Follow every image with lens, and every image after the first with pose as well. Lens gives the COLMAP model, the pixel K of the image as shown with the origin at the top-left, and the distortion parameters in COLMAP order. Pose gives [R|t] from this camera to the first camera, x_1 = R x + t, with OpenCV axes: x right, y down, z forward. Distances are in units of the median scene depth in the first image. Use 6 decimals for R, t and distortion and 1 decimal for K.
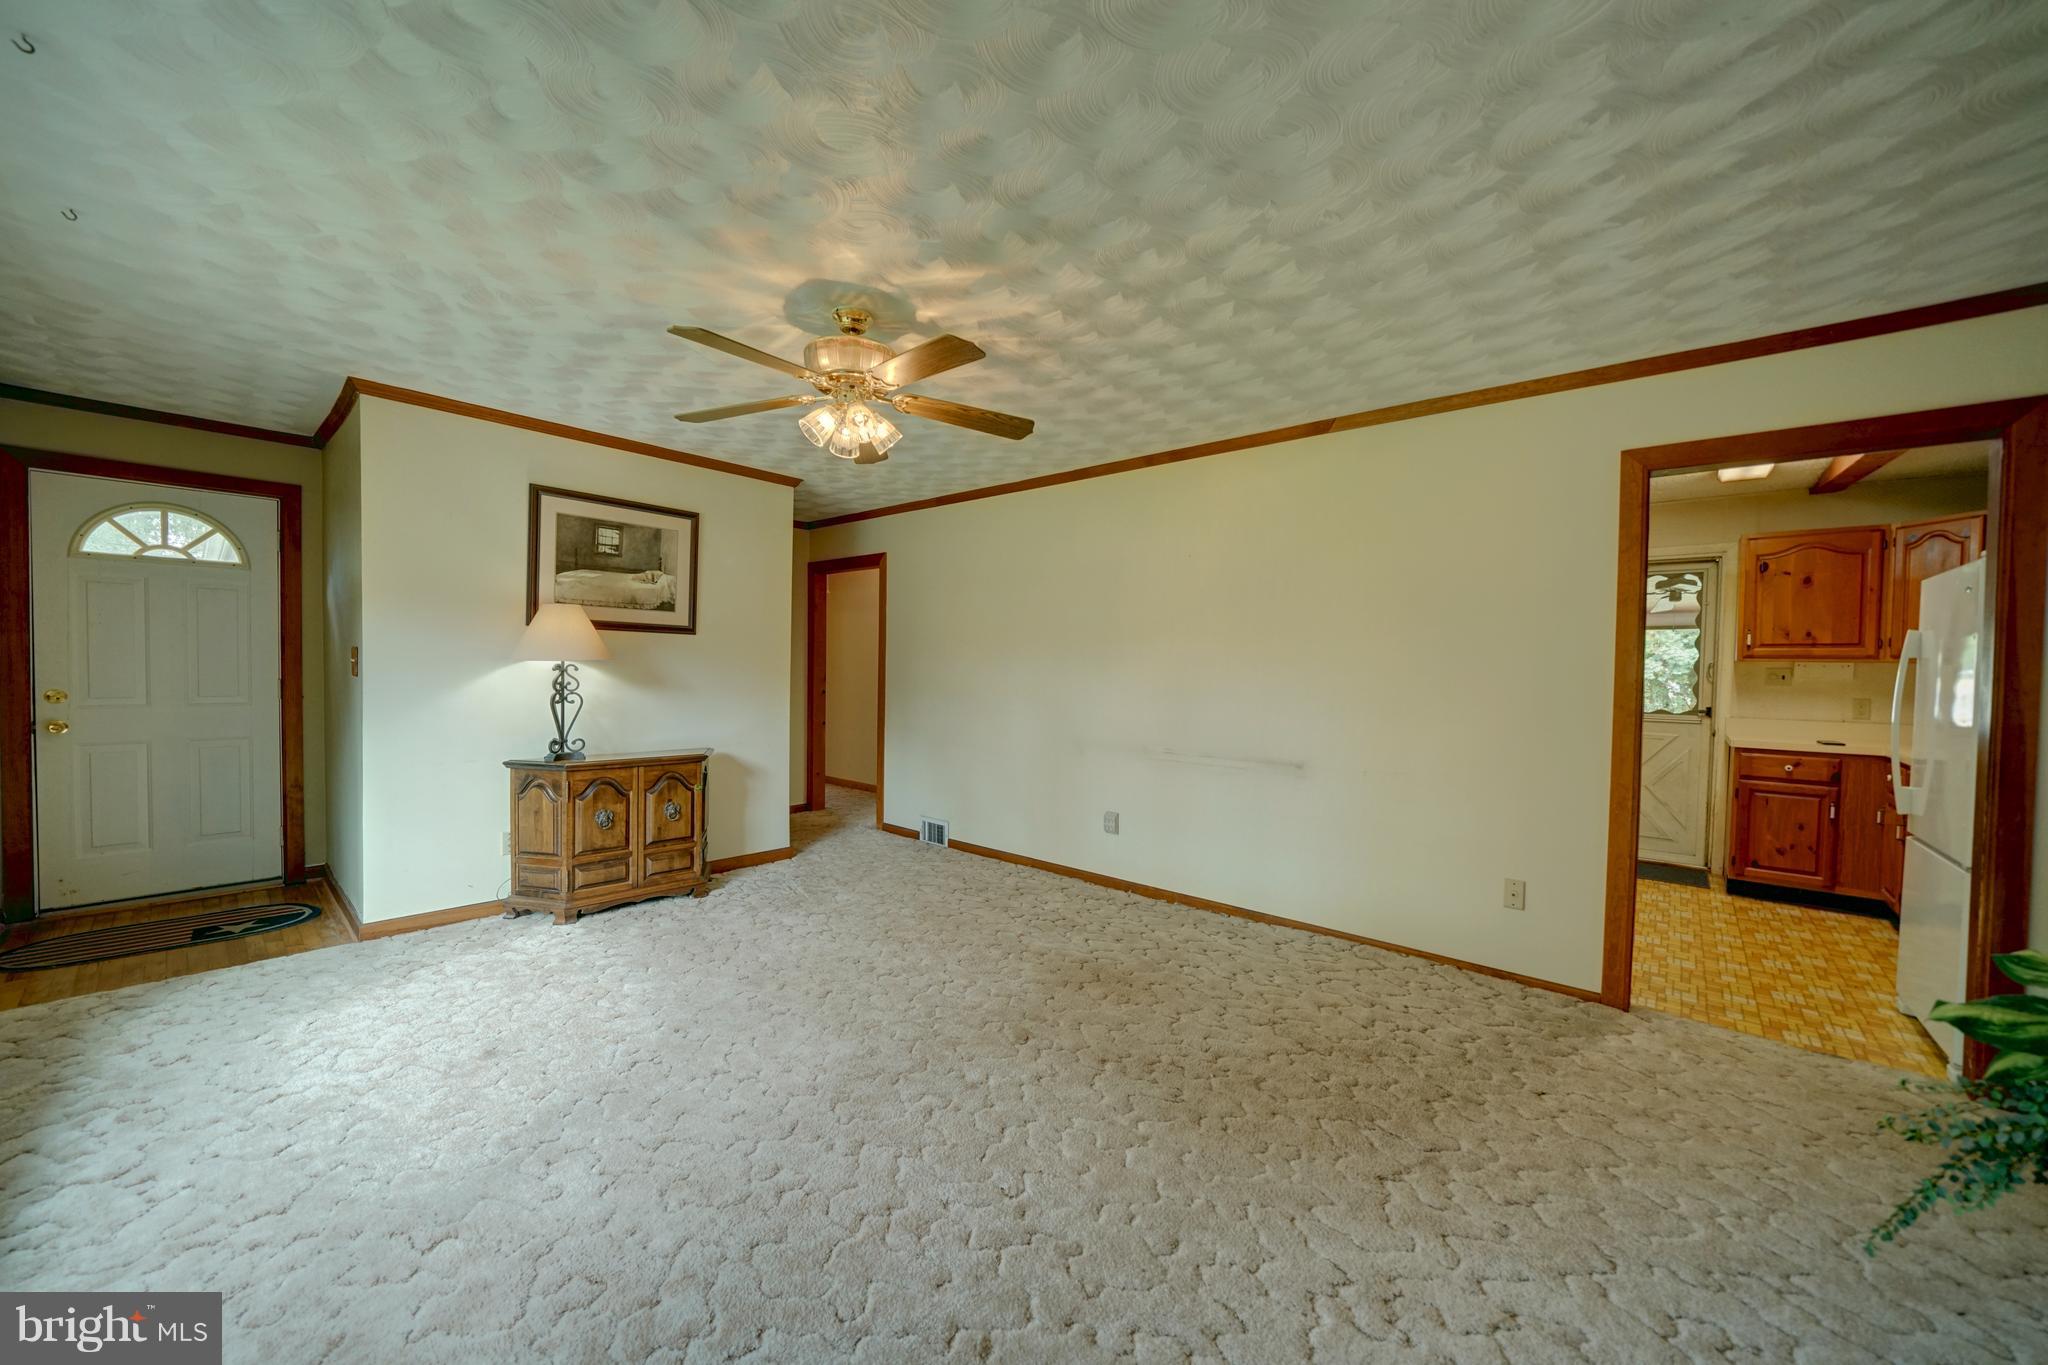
lens RADIAL K [[730.7, 0, 1053.5], [0, 730.7, 683.1], [0, 0, 1]] dist [-0.014529, 0.000190]
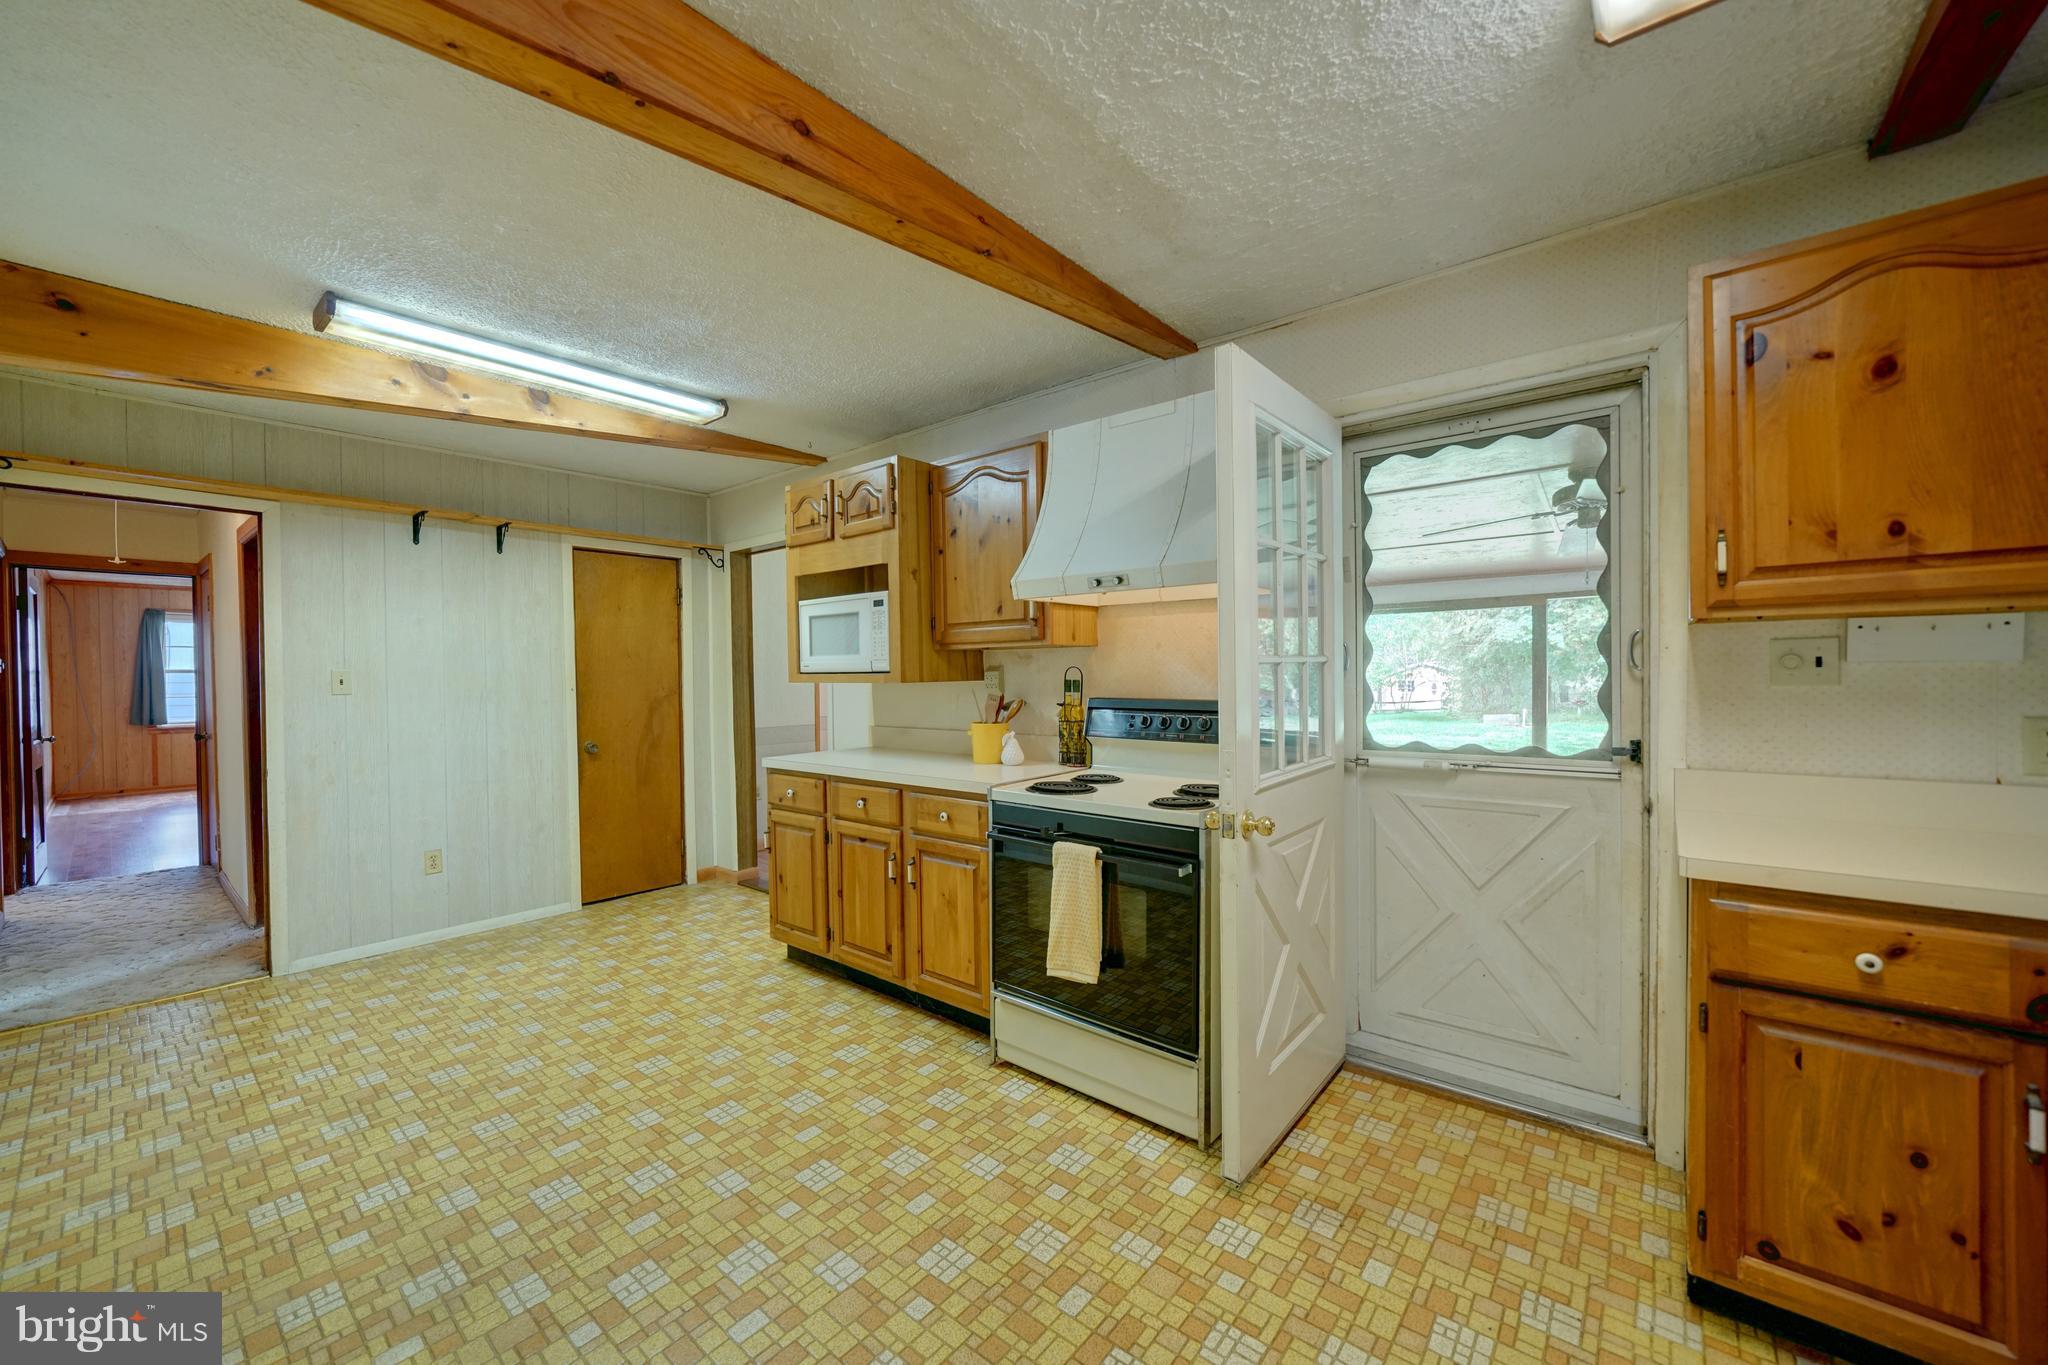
lens RADIAL K [[774.5, 0, 1012.6], [0, 774.5, 680.2], [0, 0, 1]] dist [-0.015970, 0.000772]
pose [[0.999360, -0.035130, 0.006706, 0.619786], [0.035235, 0.999246, -0.016299, -0.006537], [-0.006129, 0.016525, 0.999845, 0.635917]]
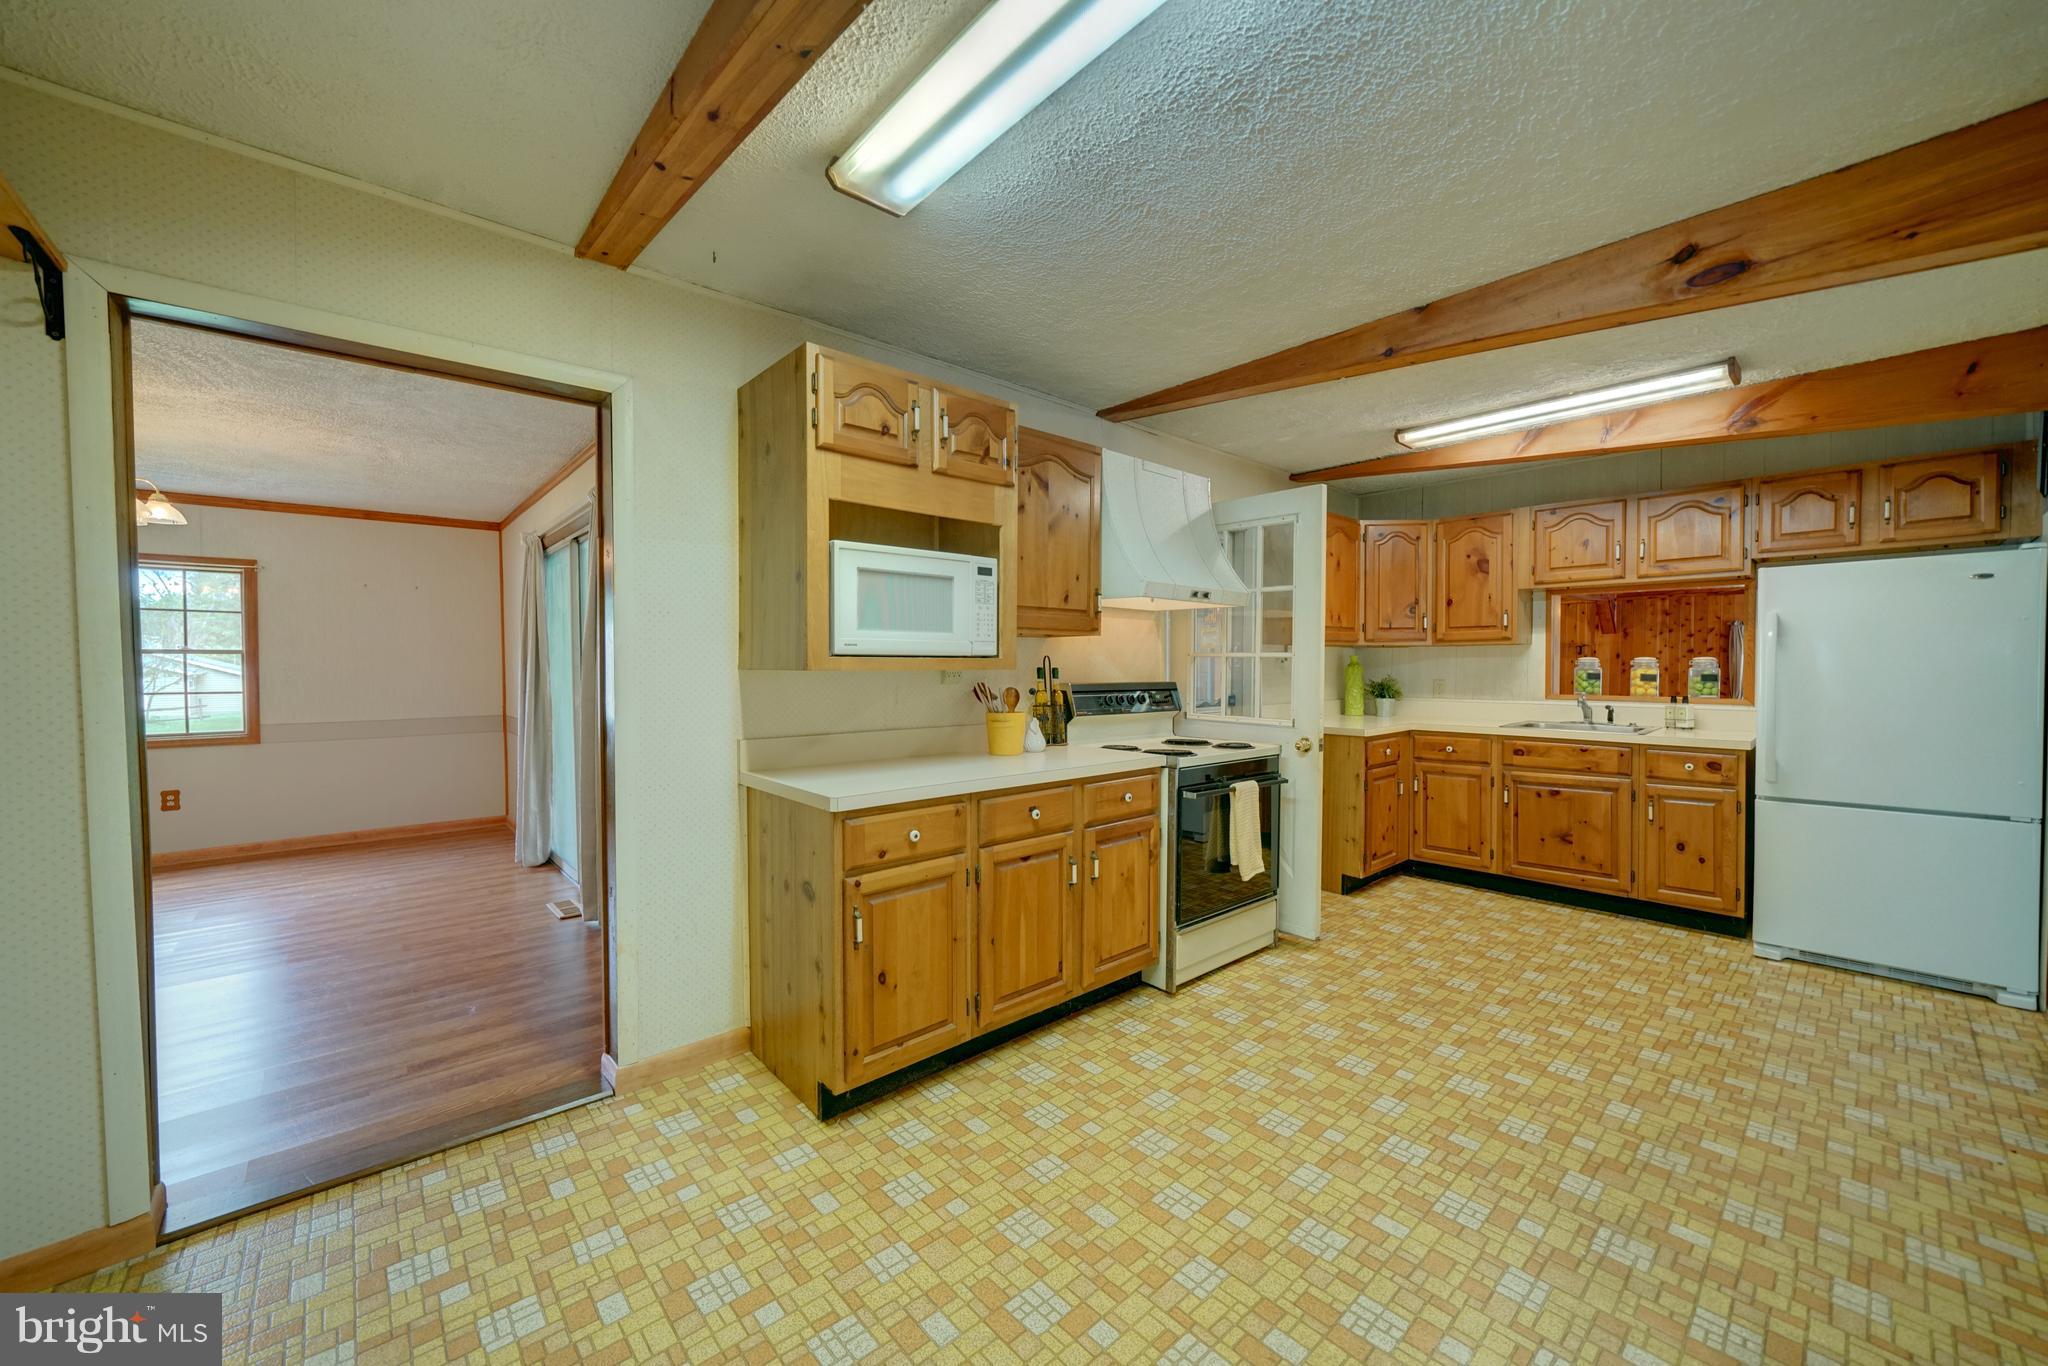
lens RADIAL K [[774.5, 0, 1012.6], [0, 774.5, 680.7], [0, 0, 1]] dist [-0.015970, 0.000772]
pose [[0.144304, -0.046517, 0.988439, -0.076916], [0.028373, 0.998678, 0.042857, -0.036633], [-0.989127, 0.021861, 0.145433, 1.254304]]
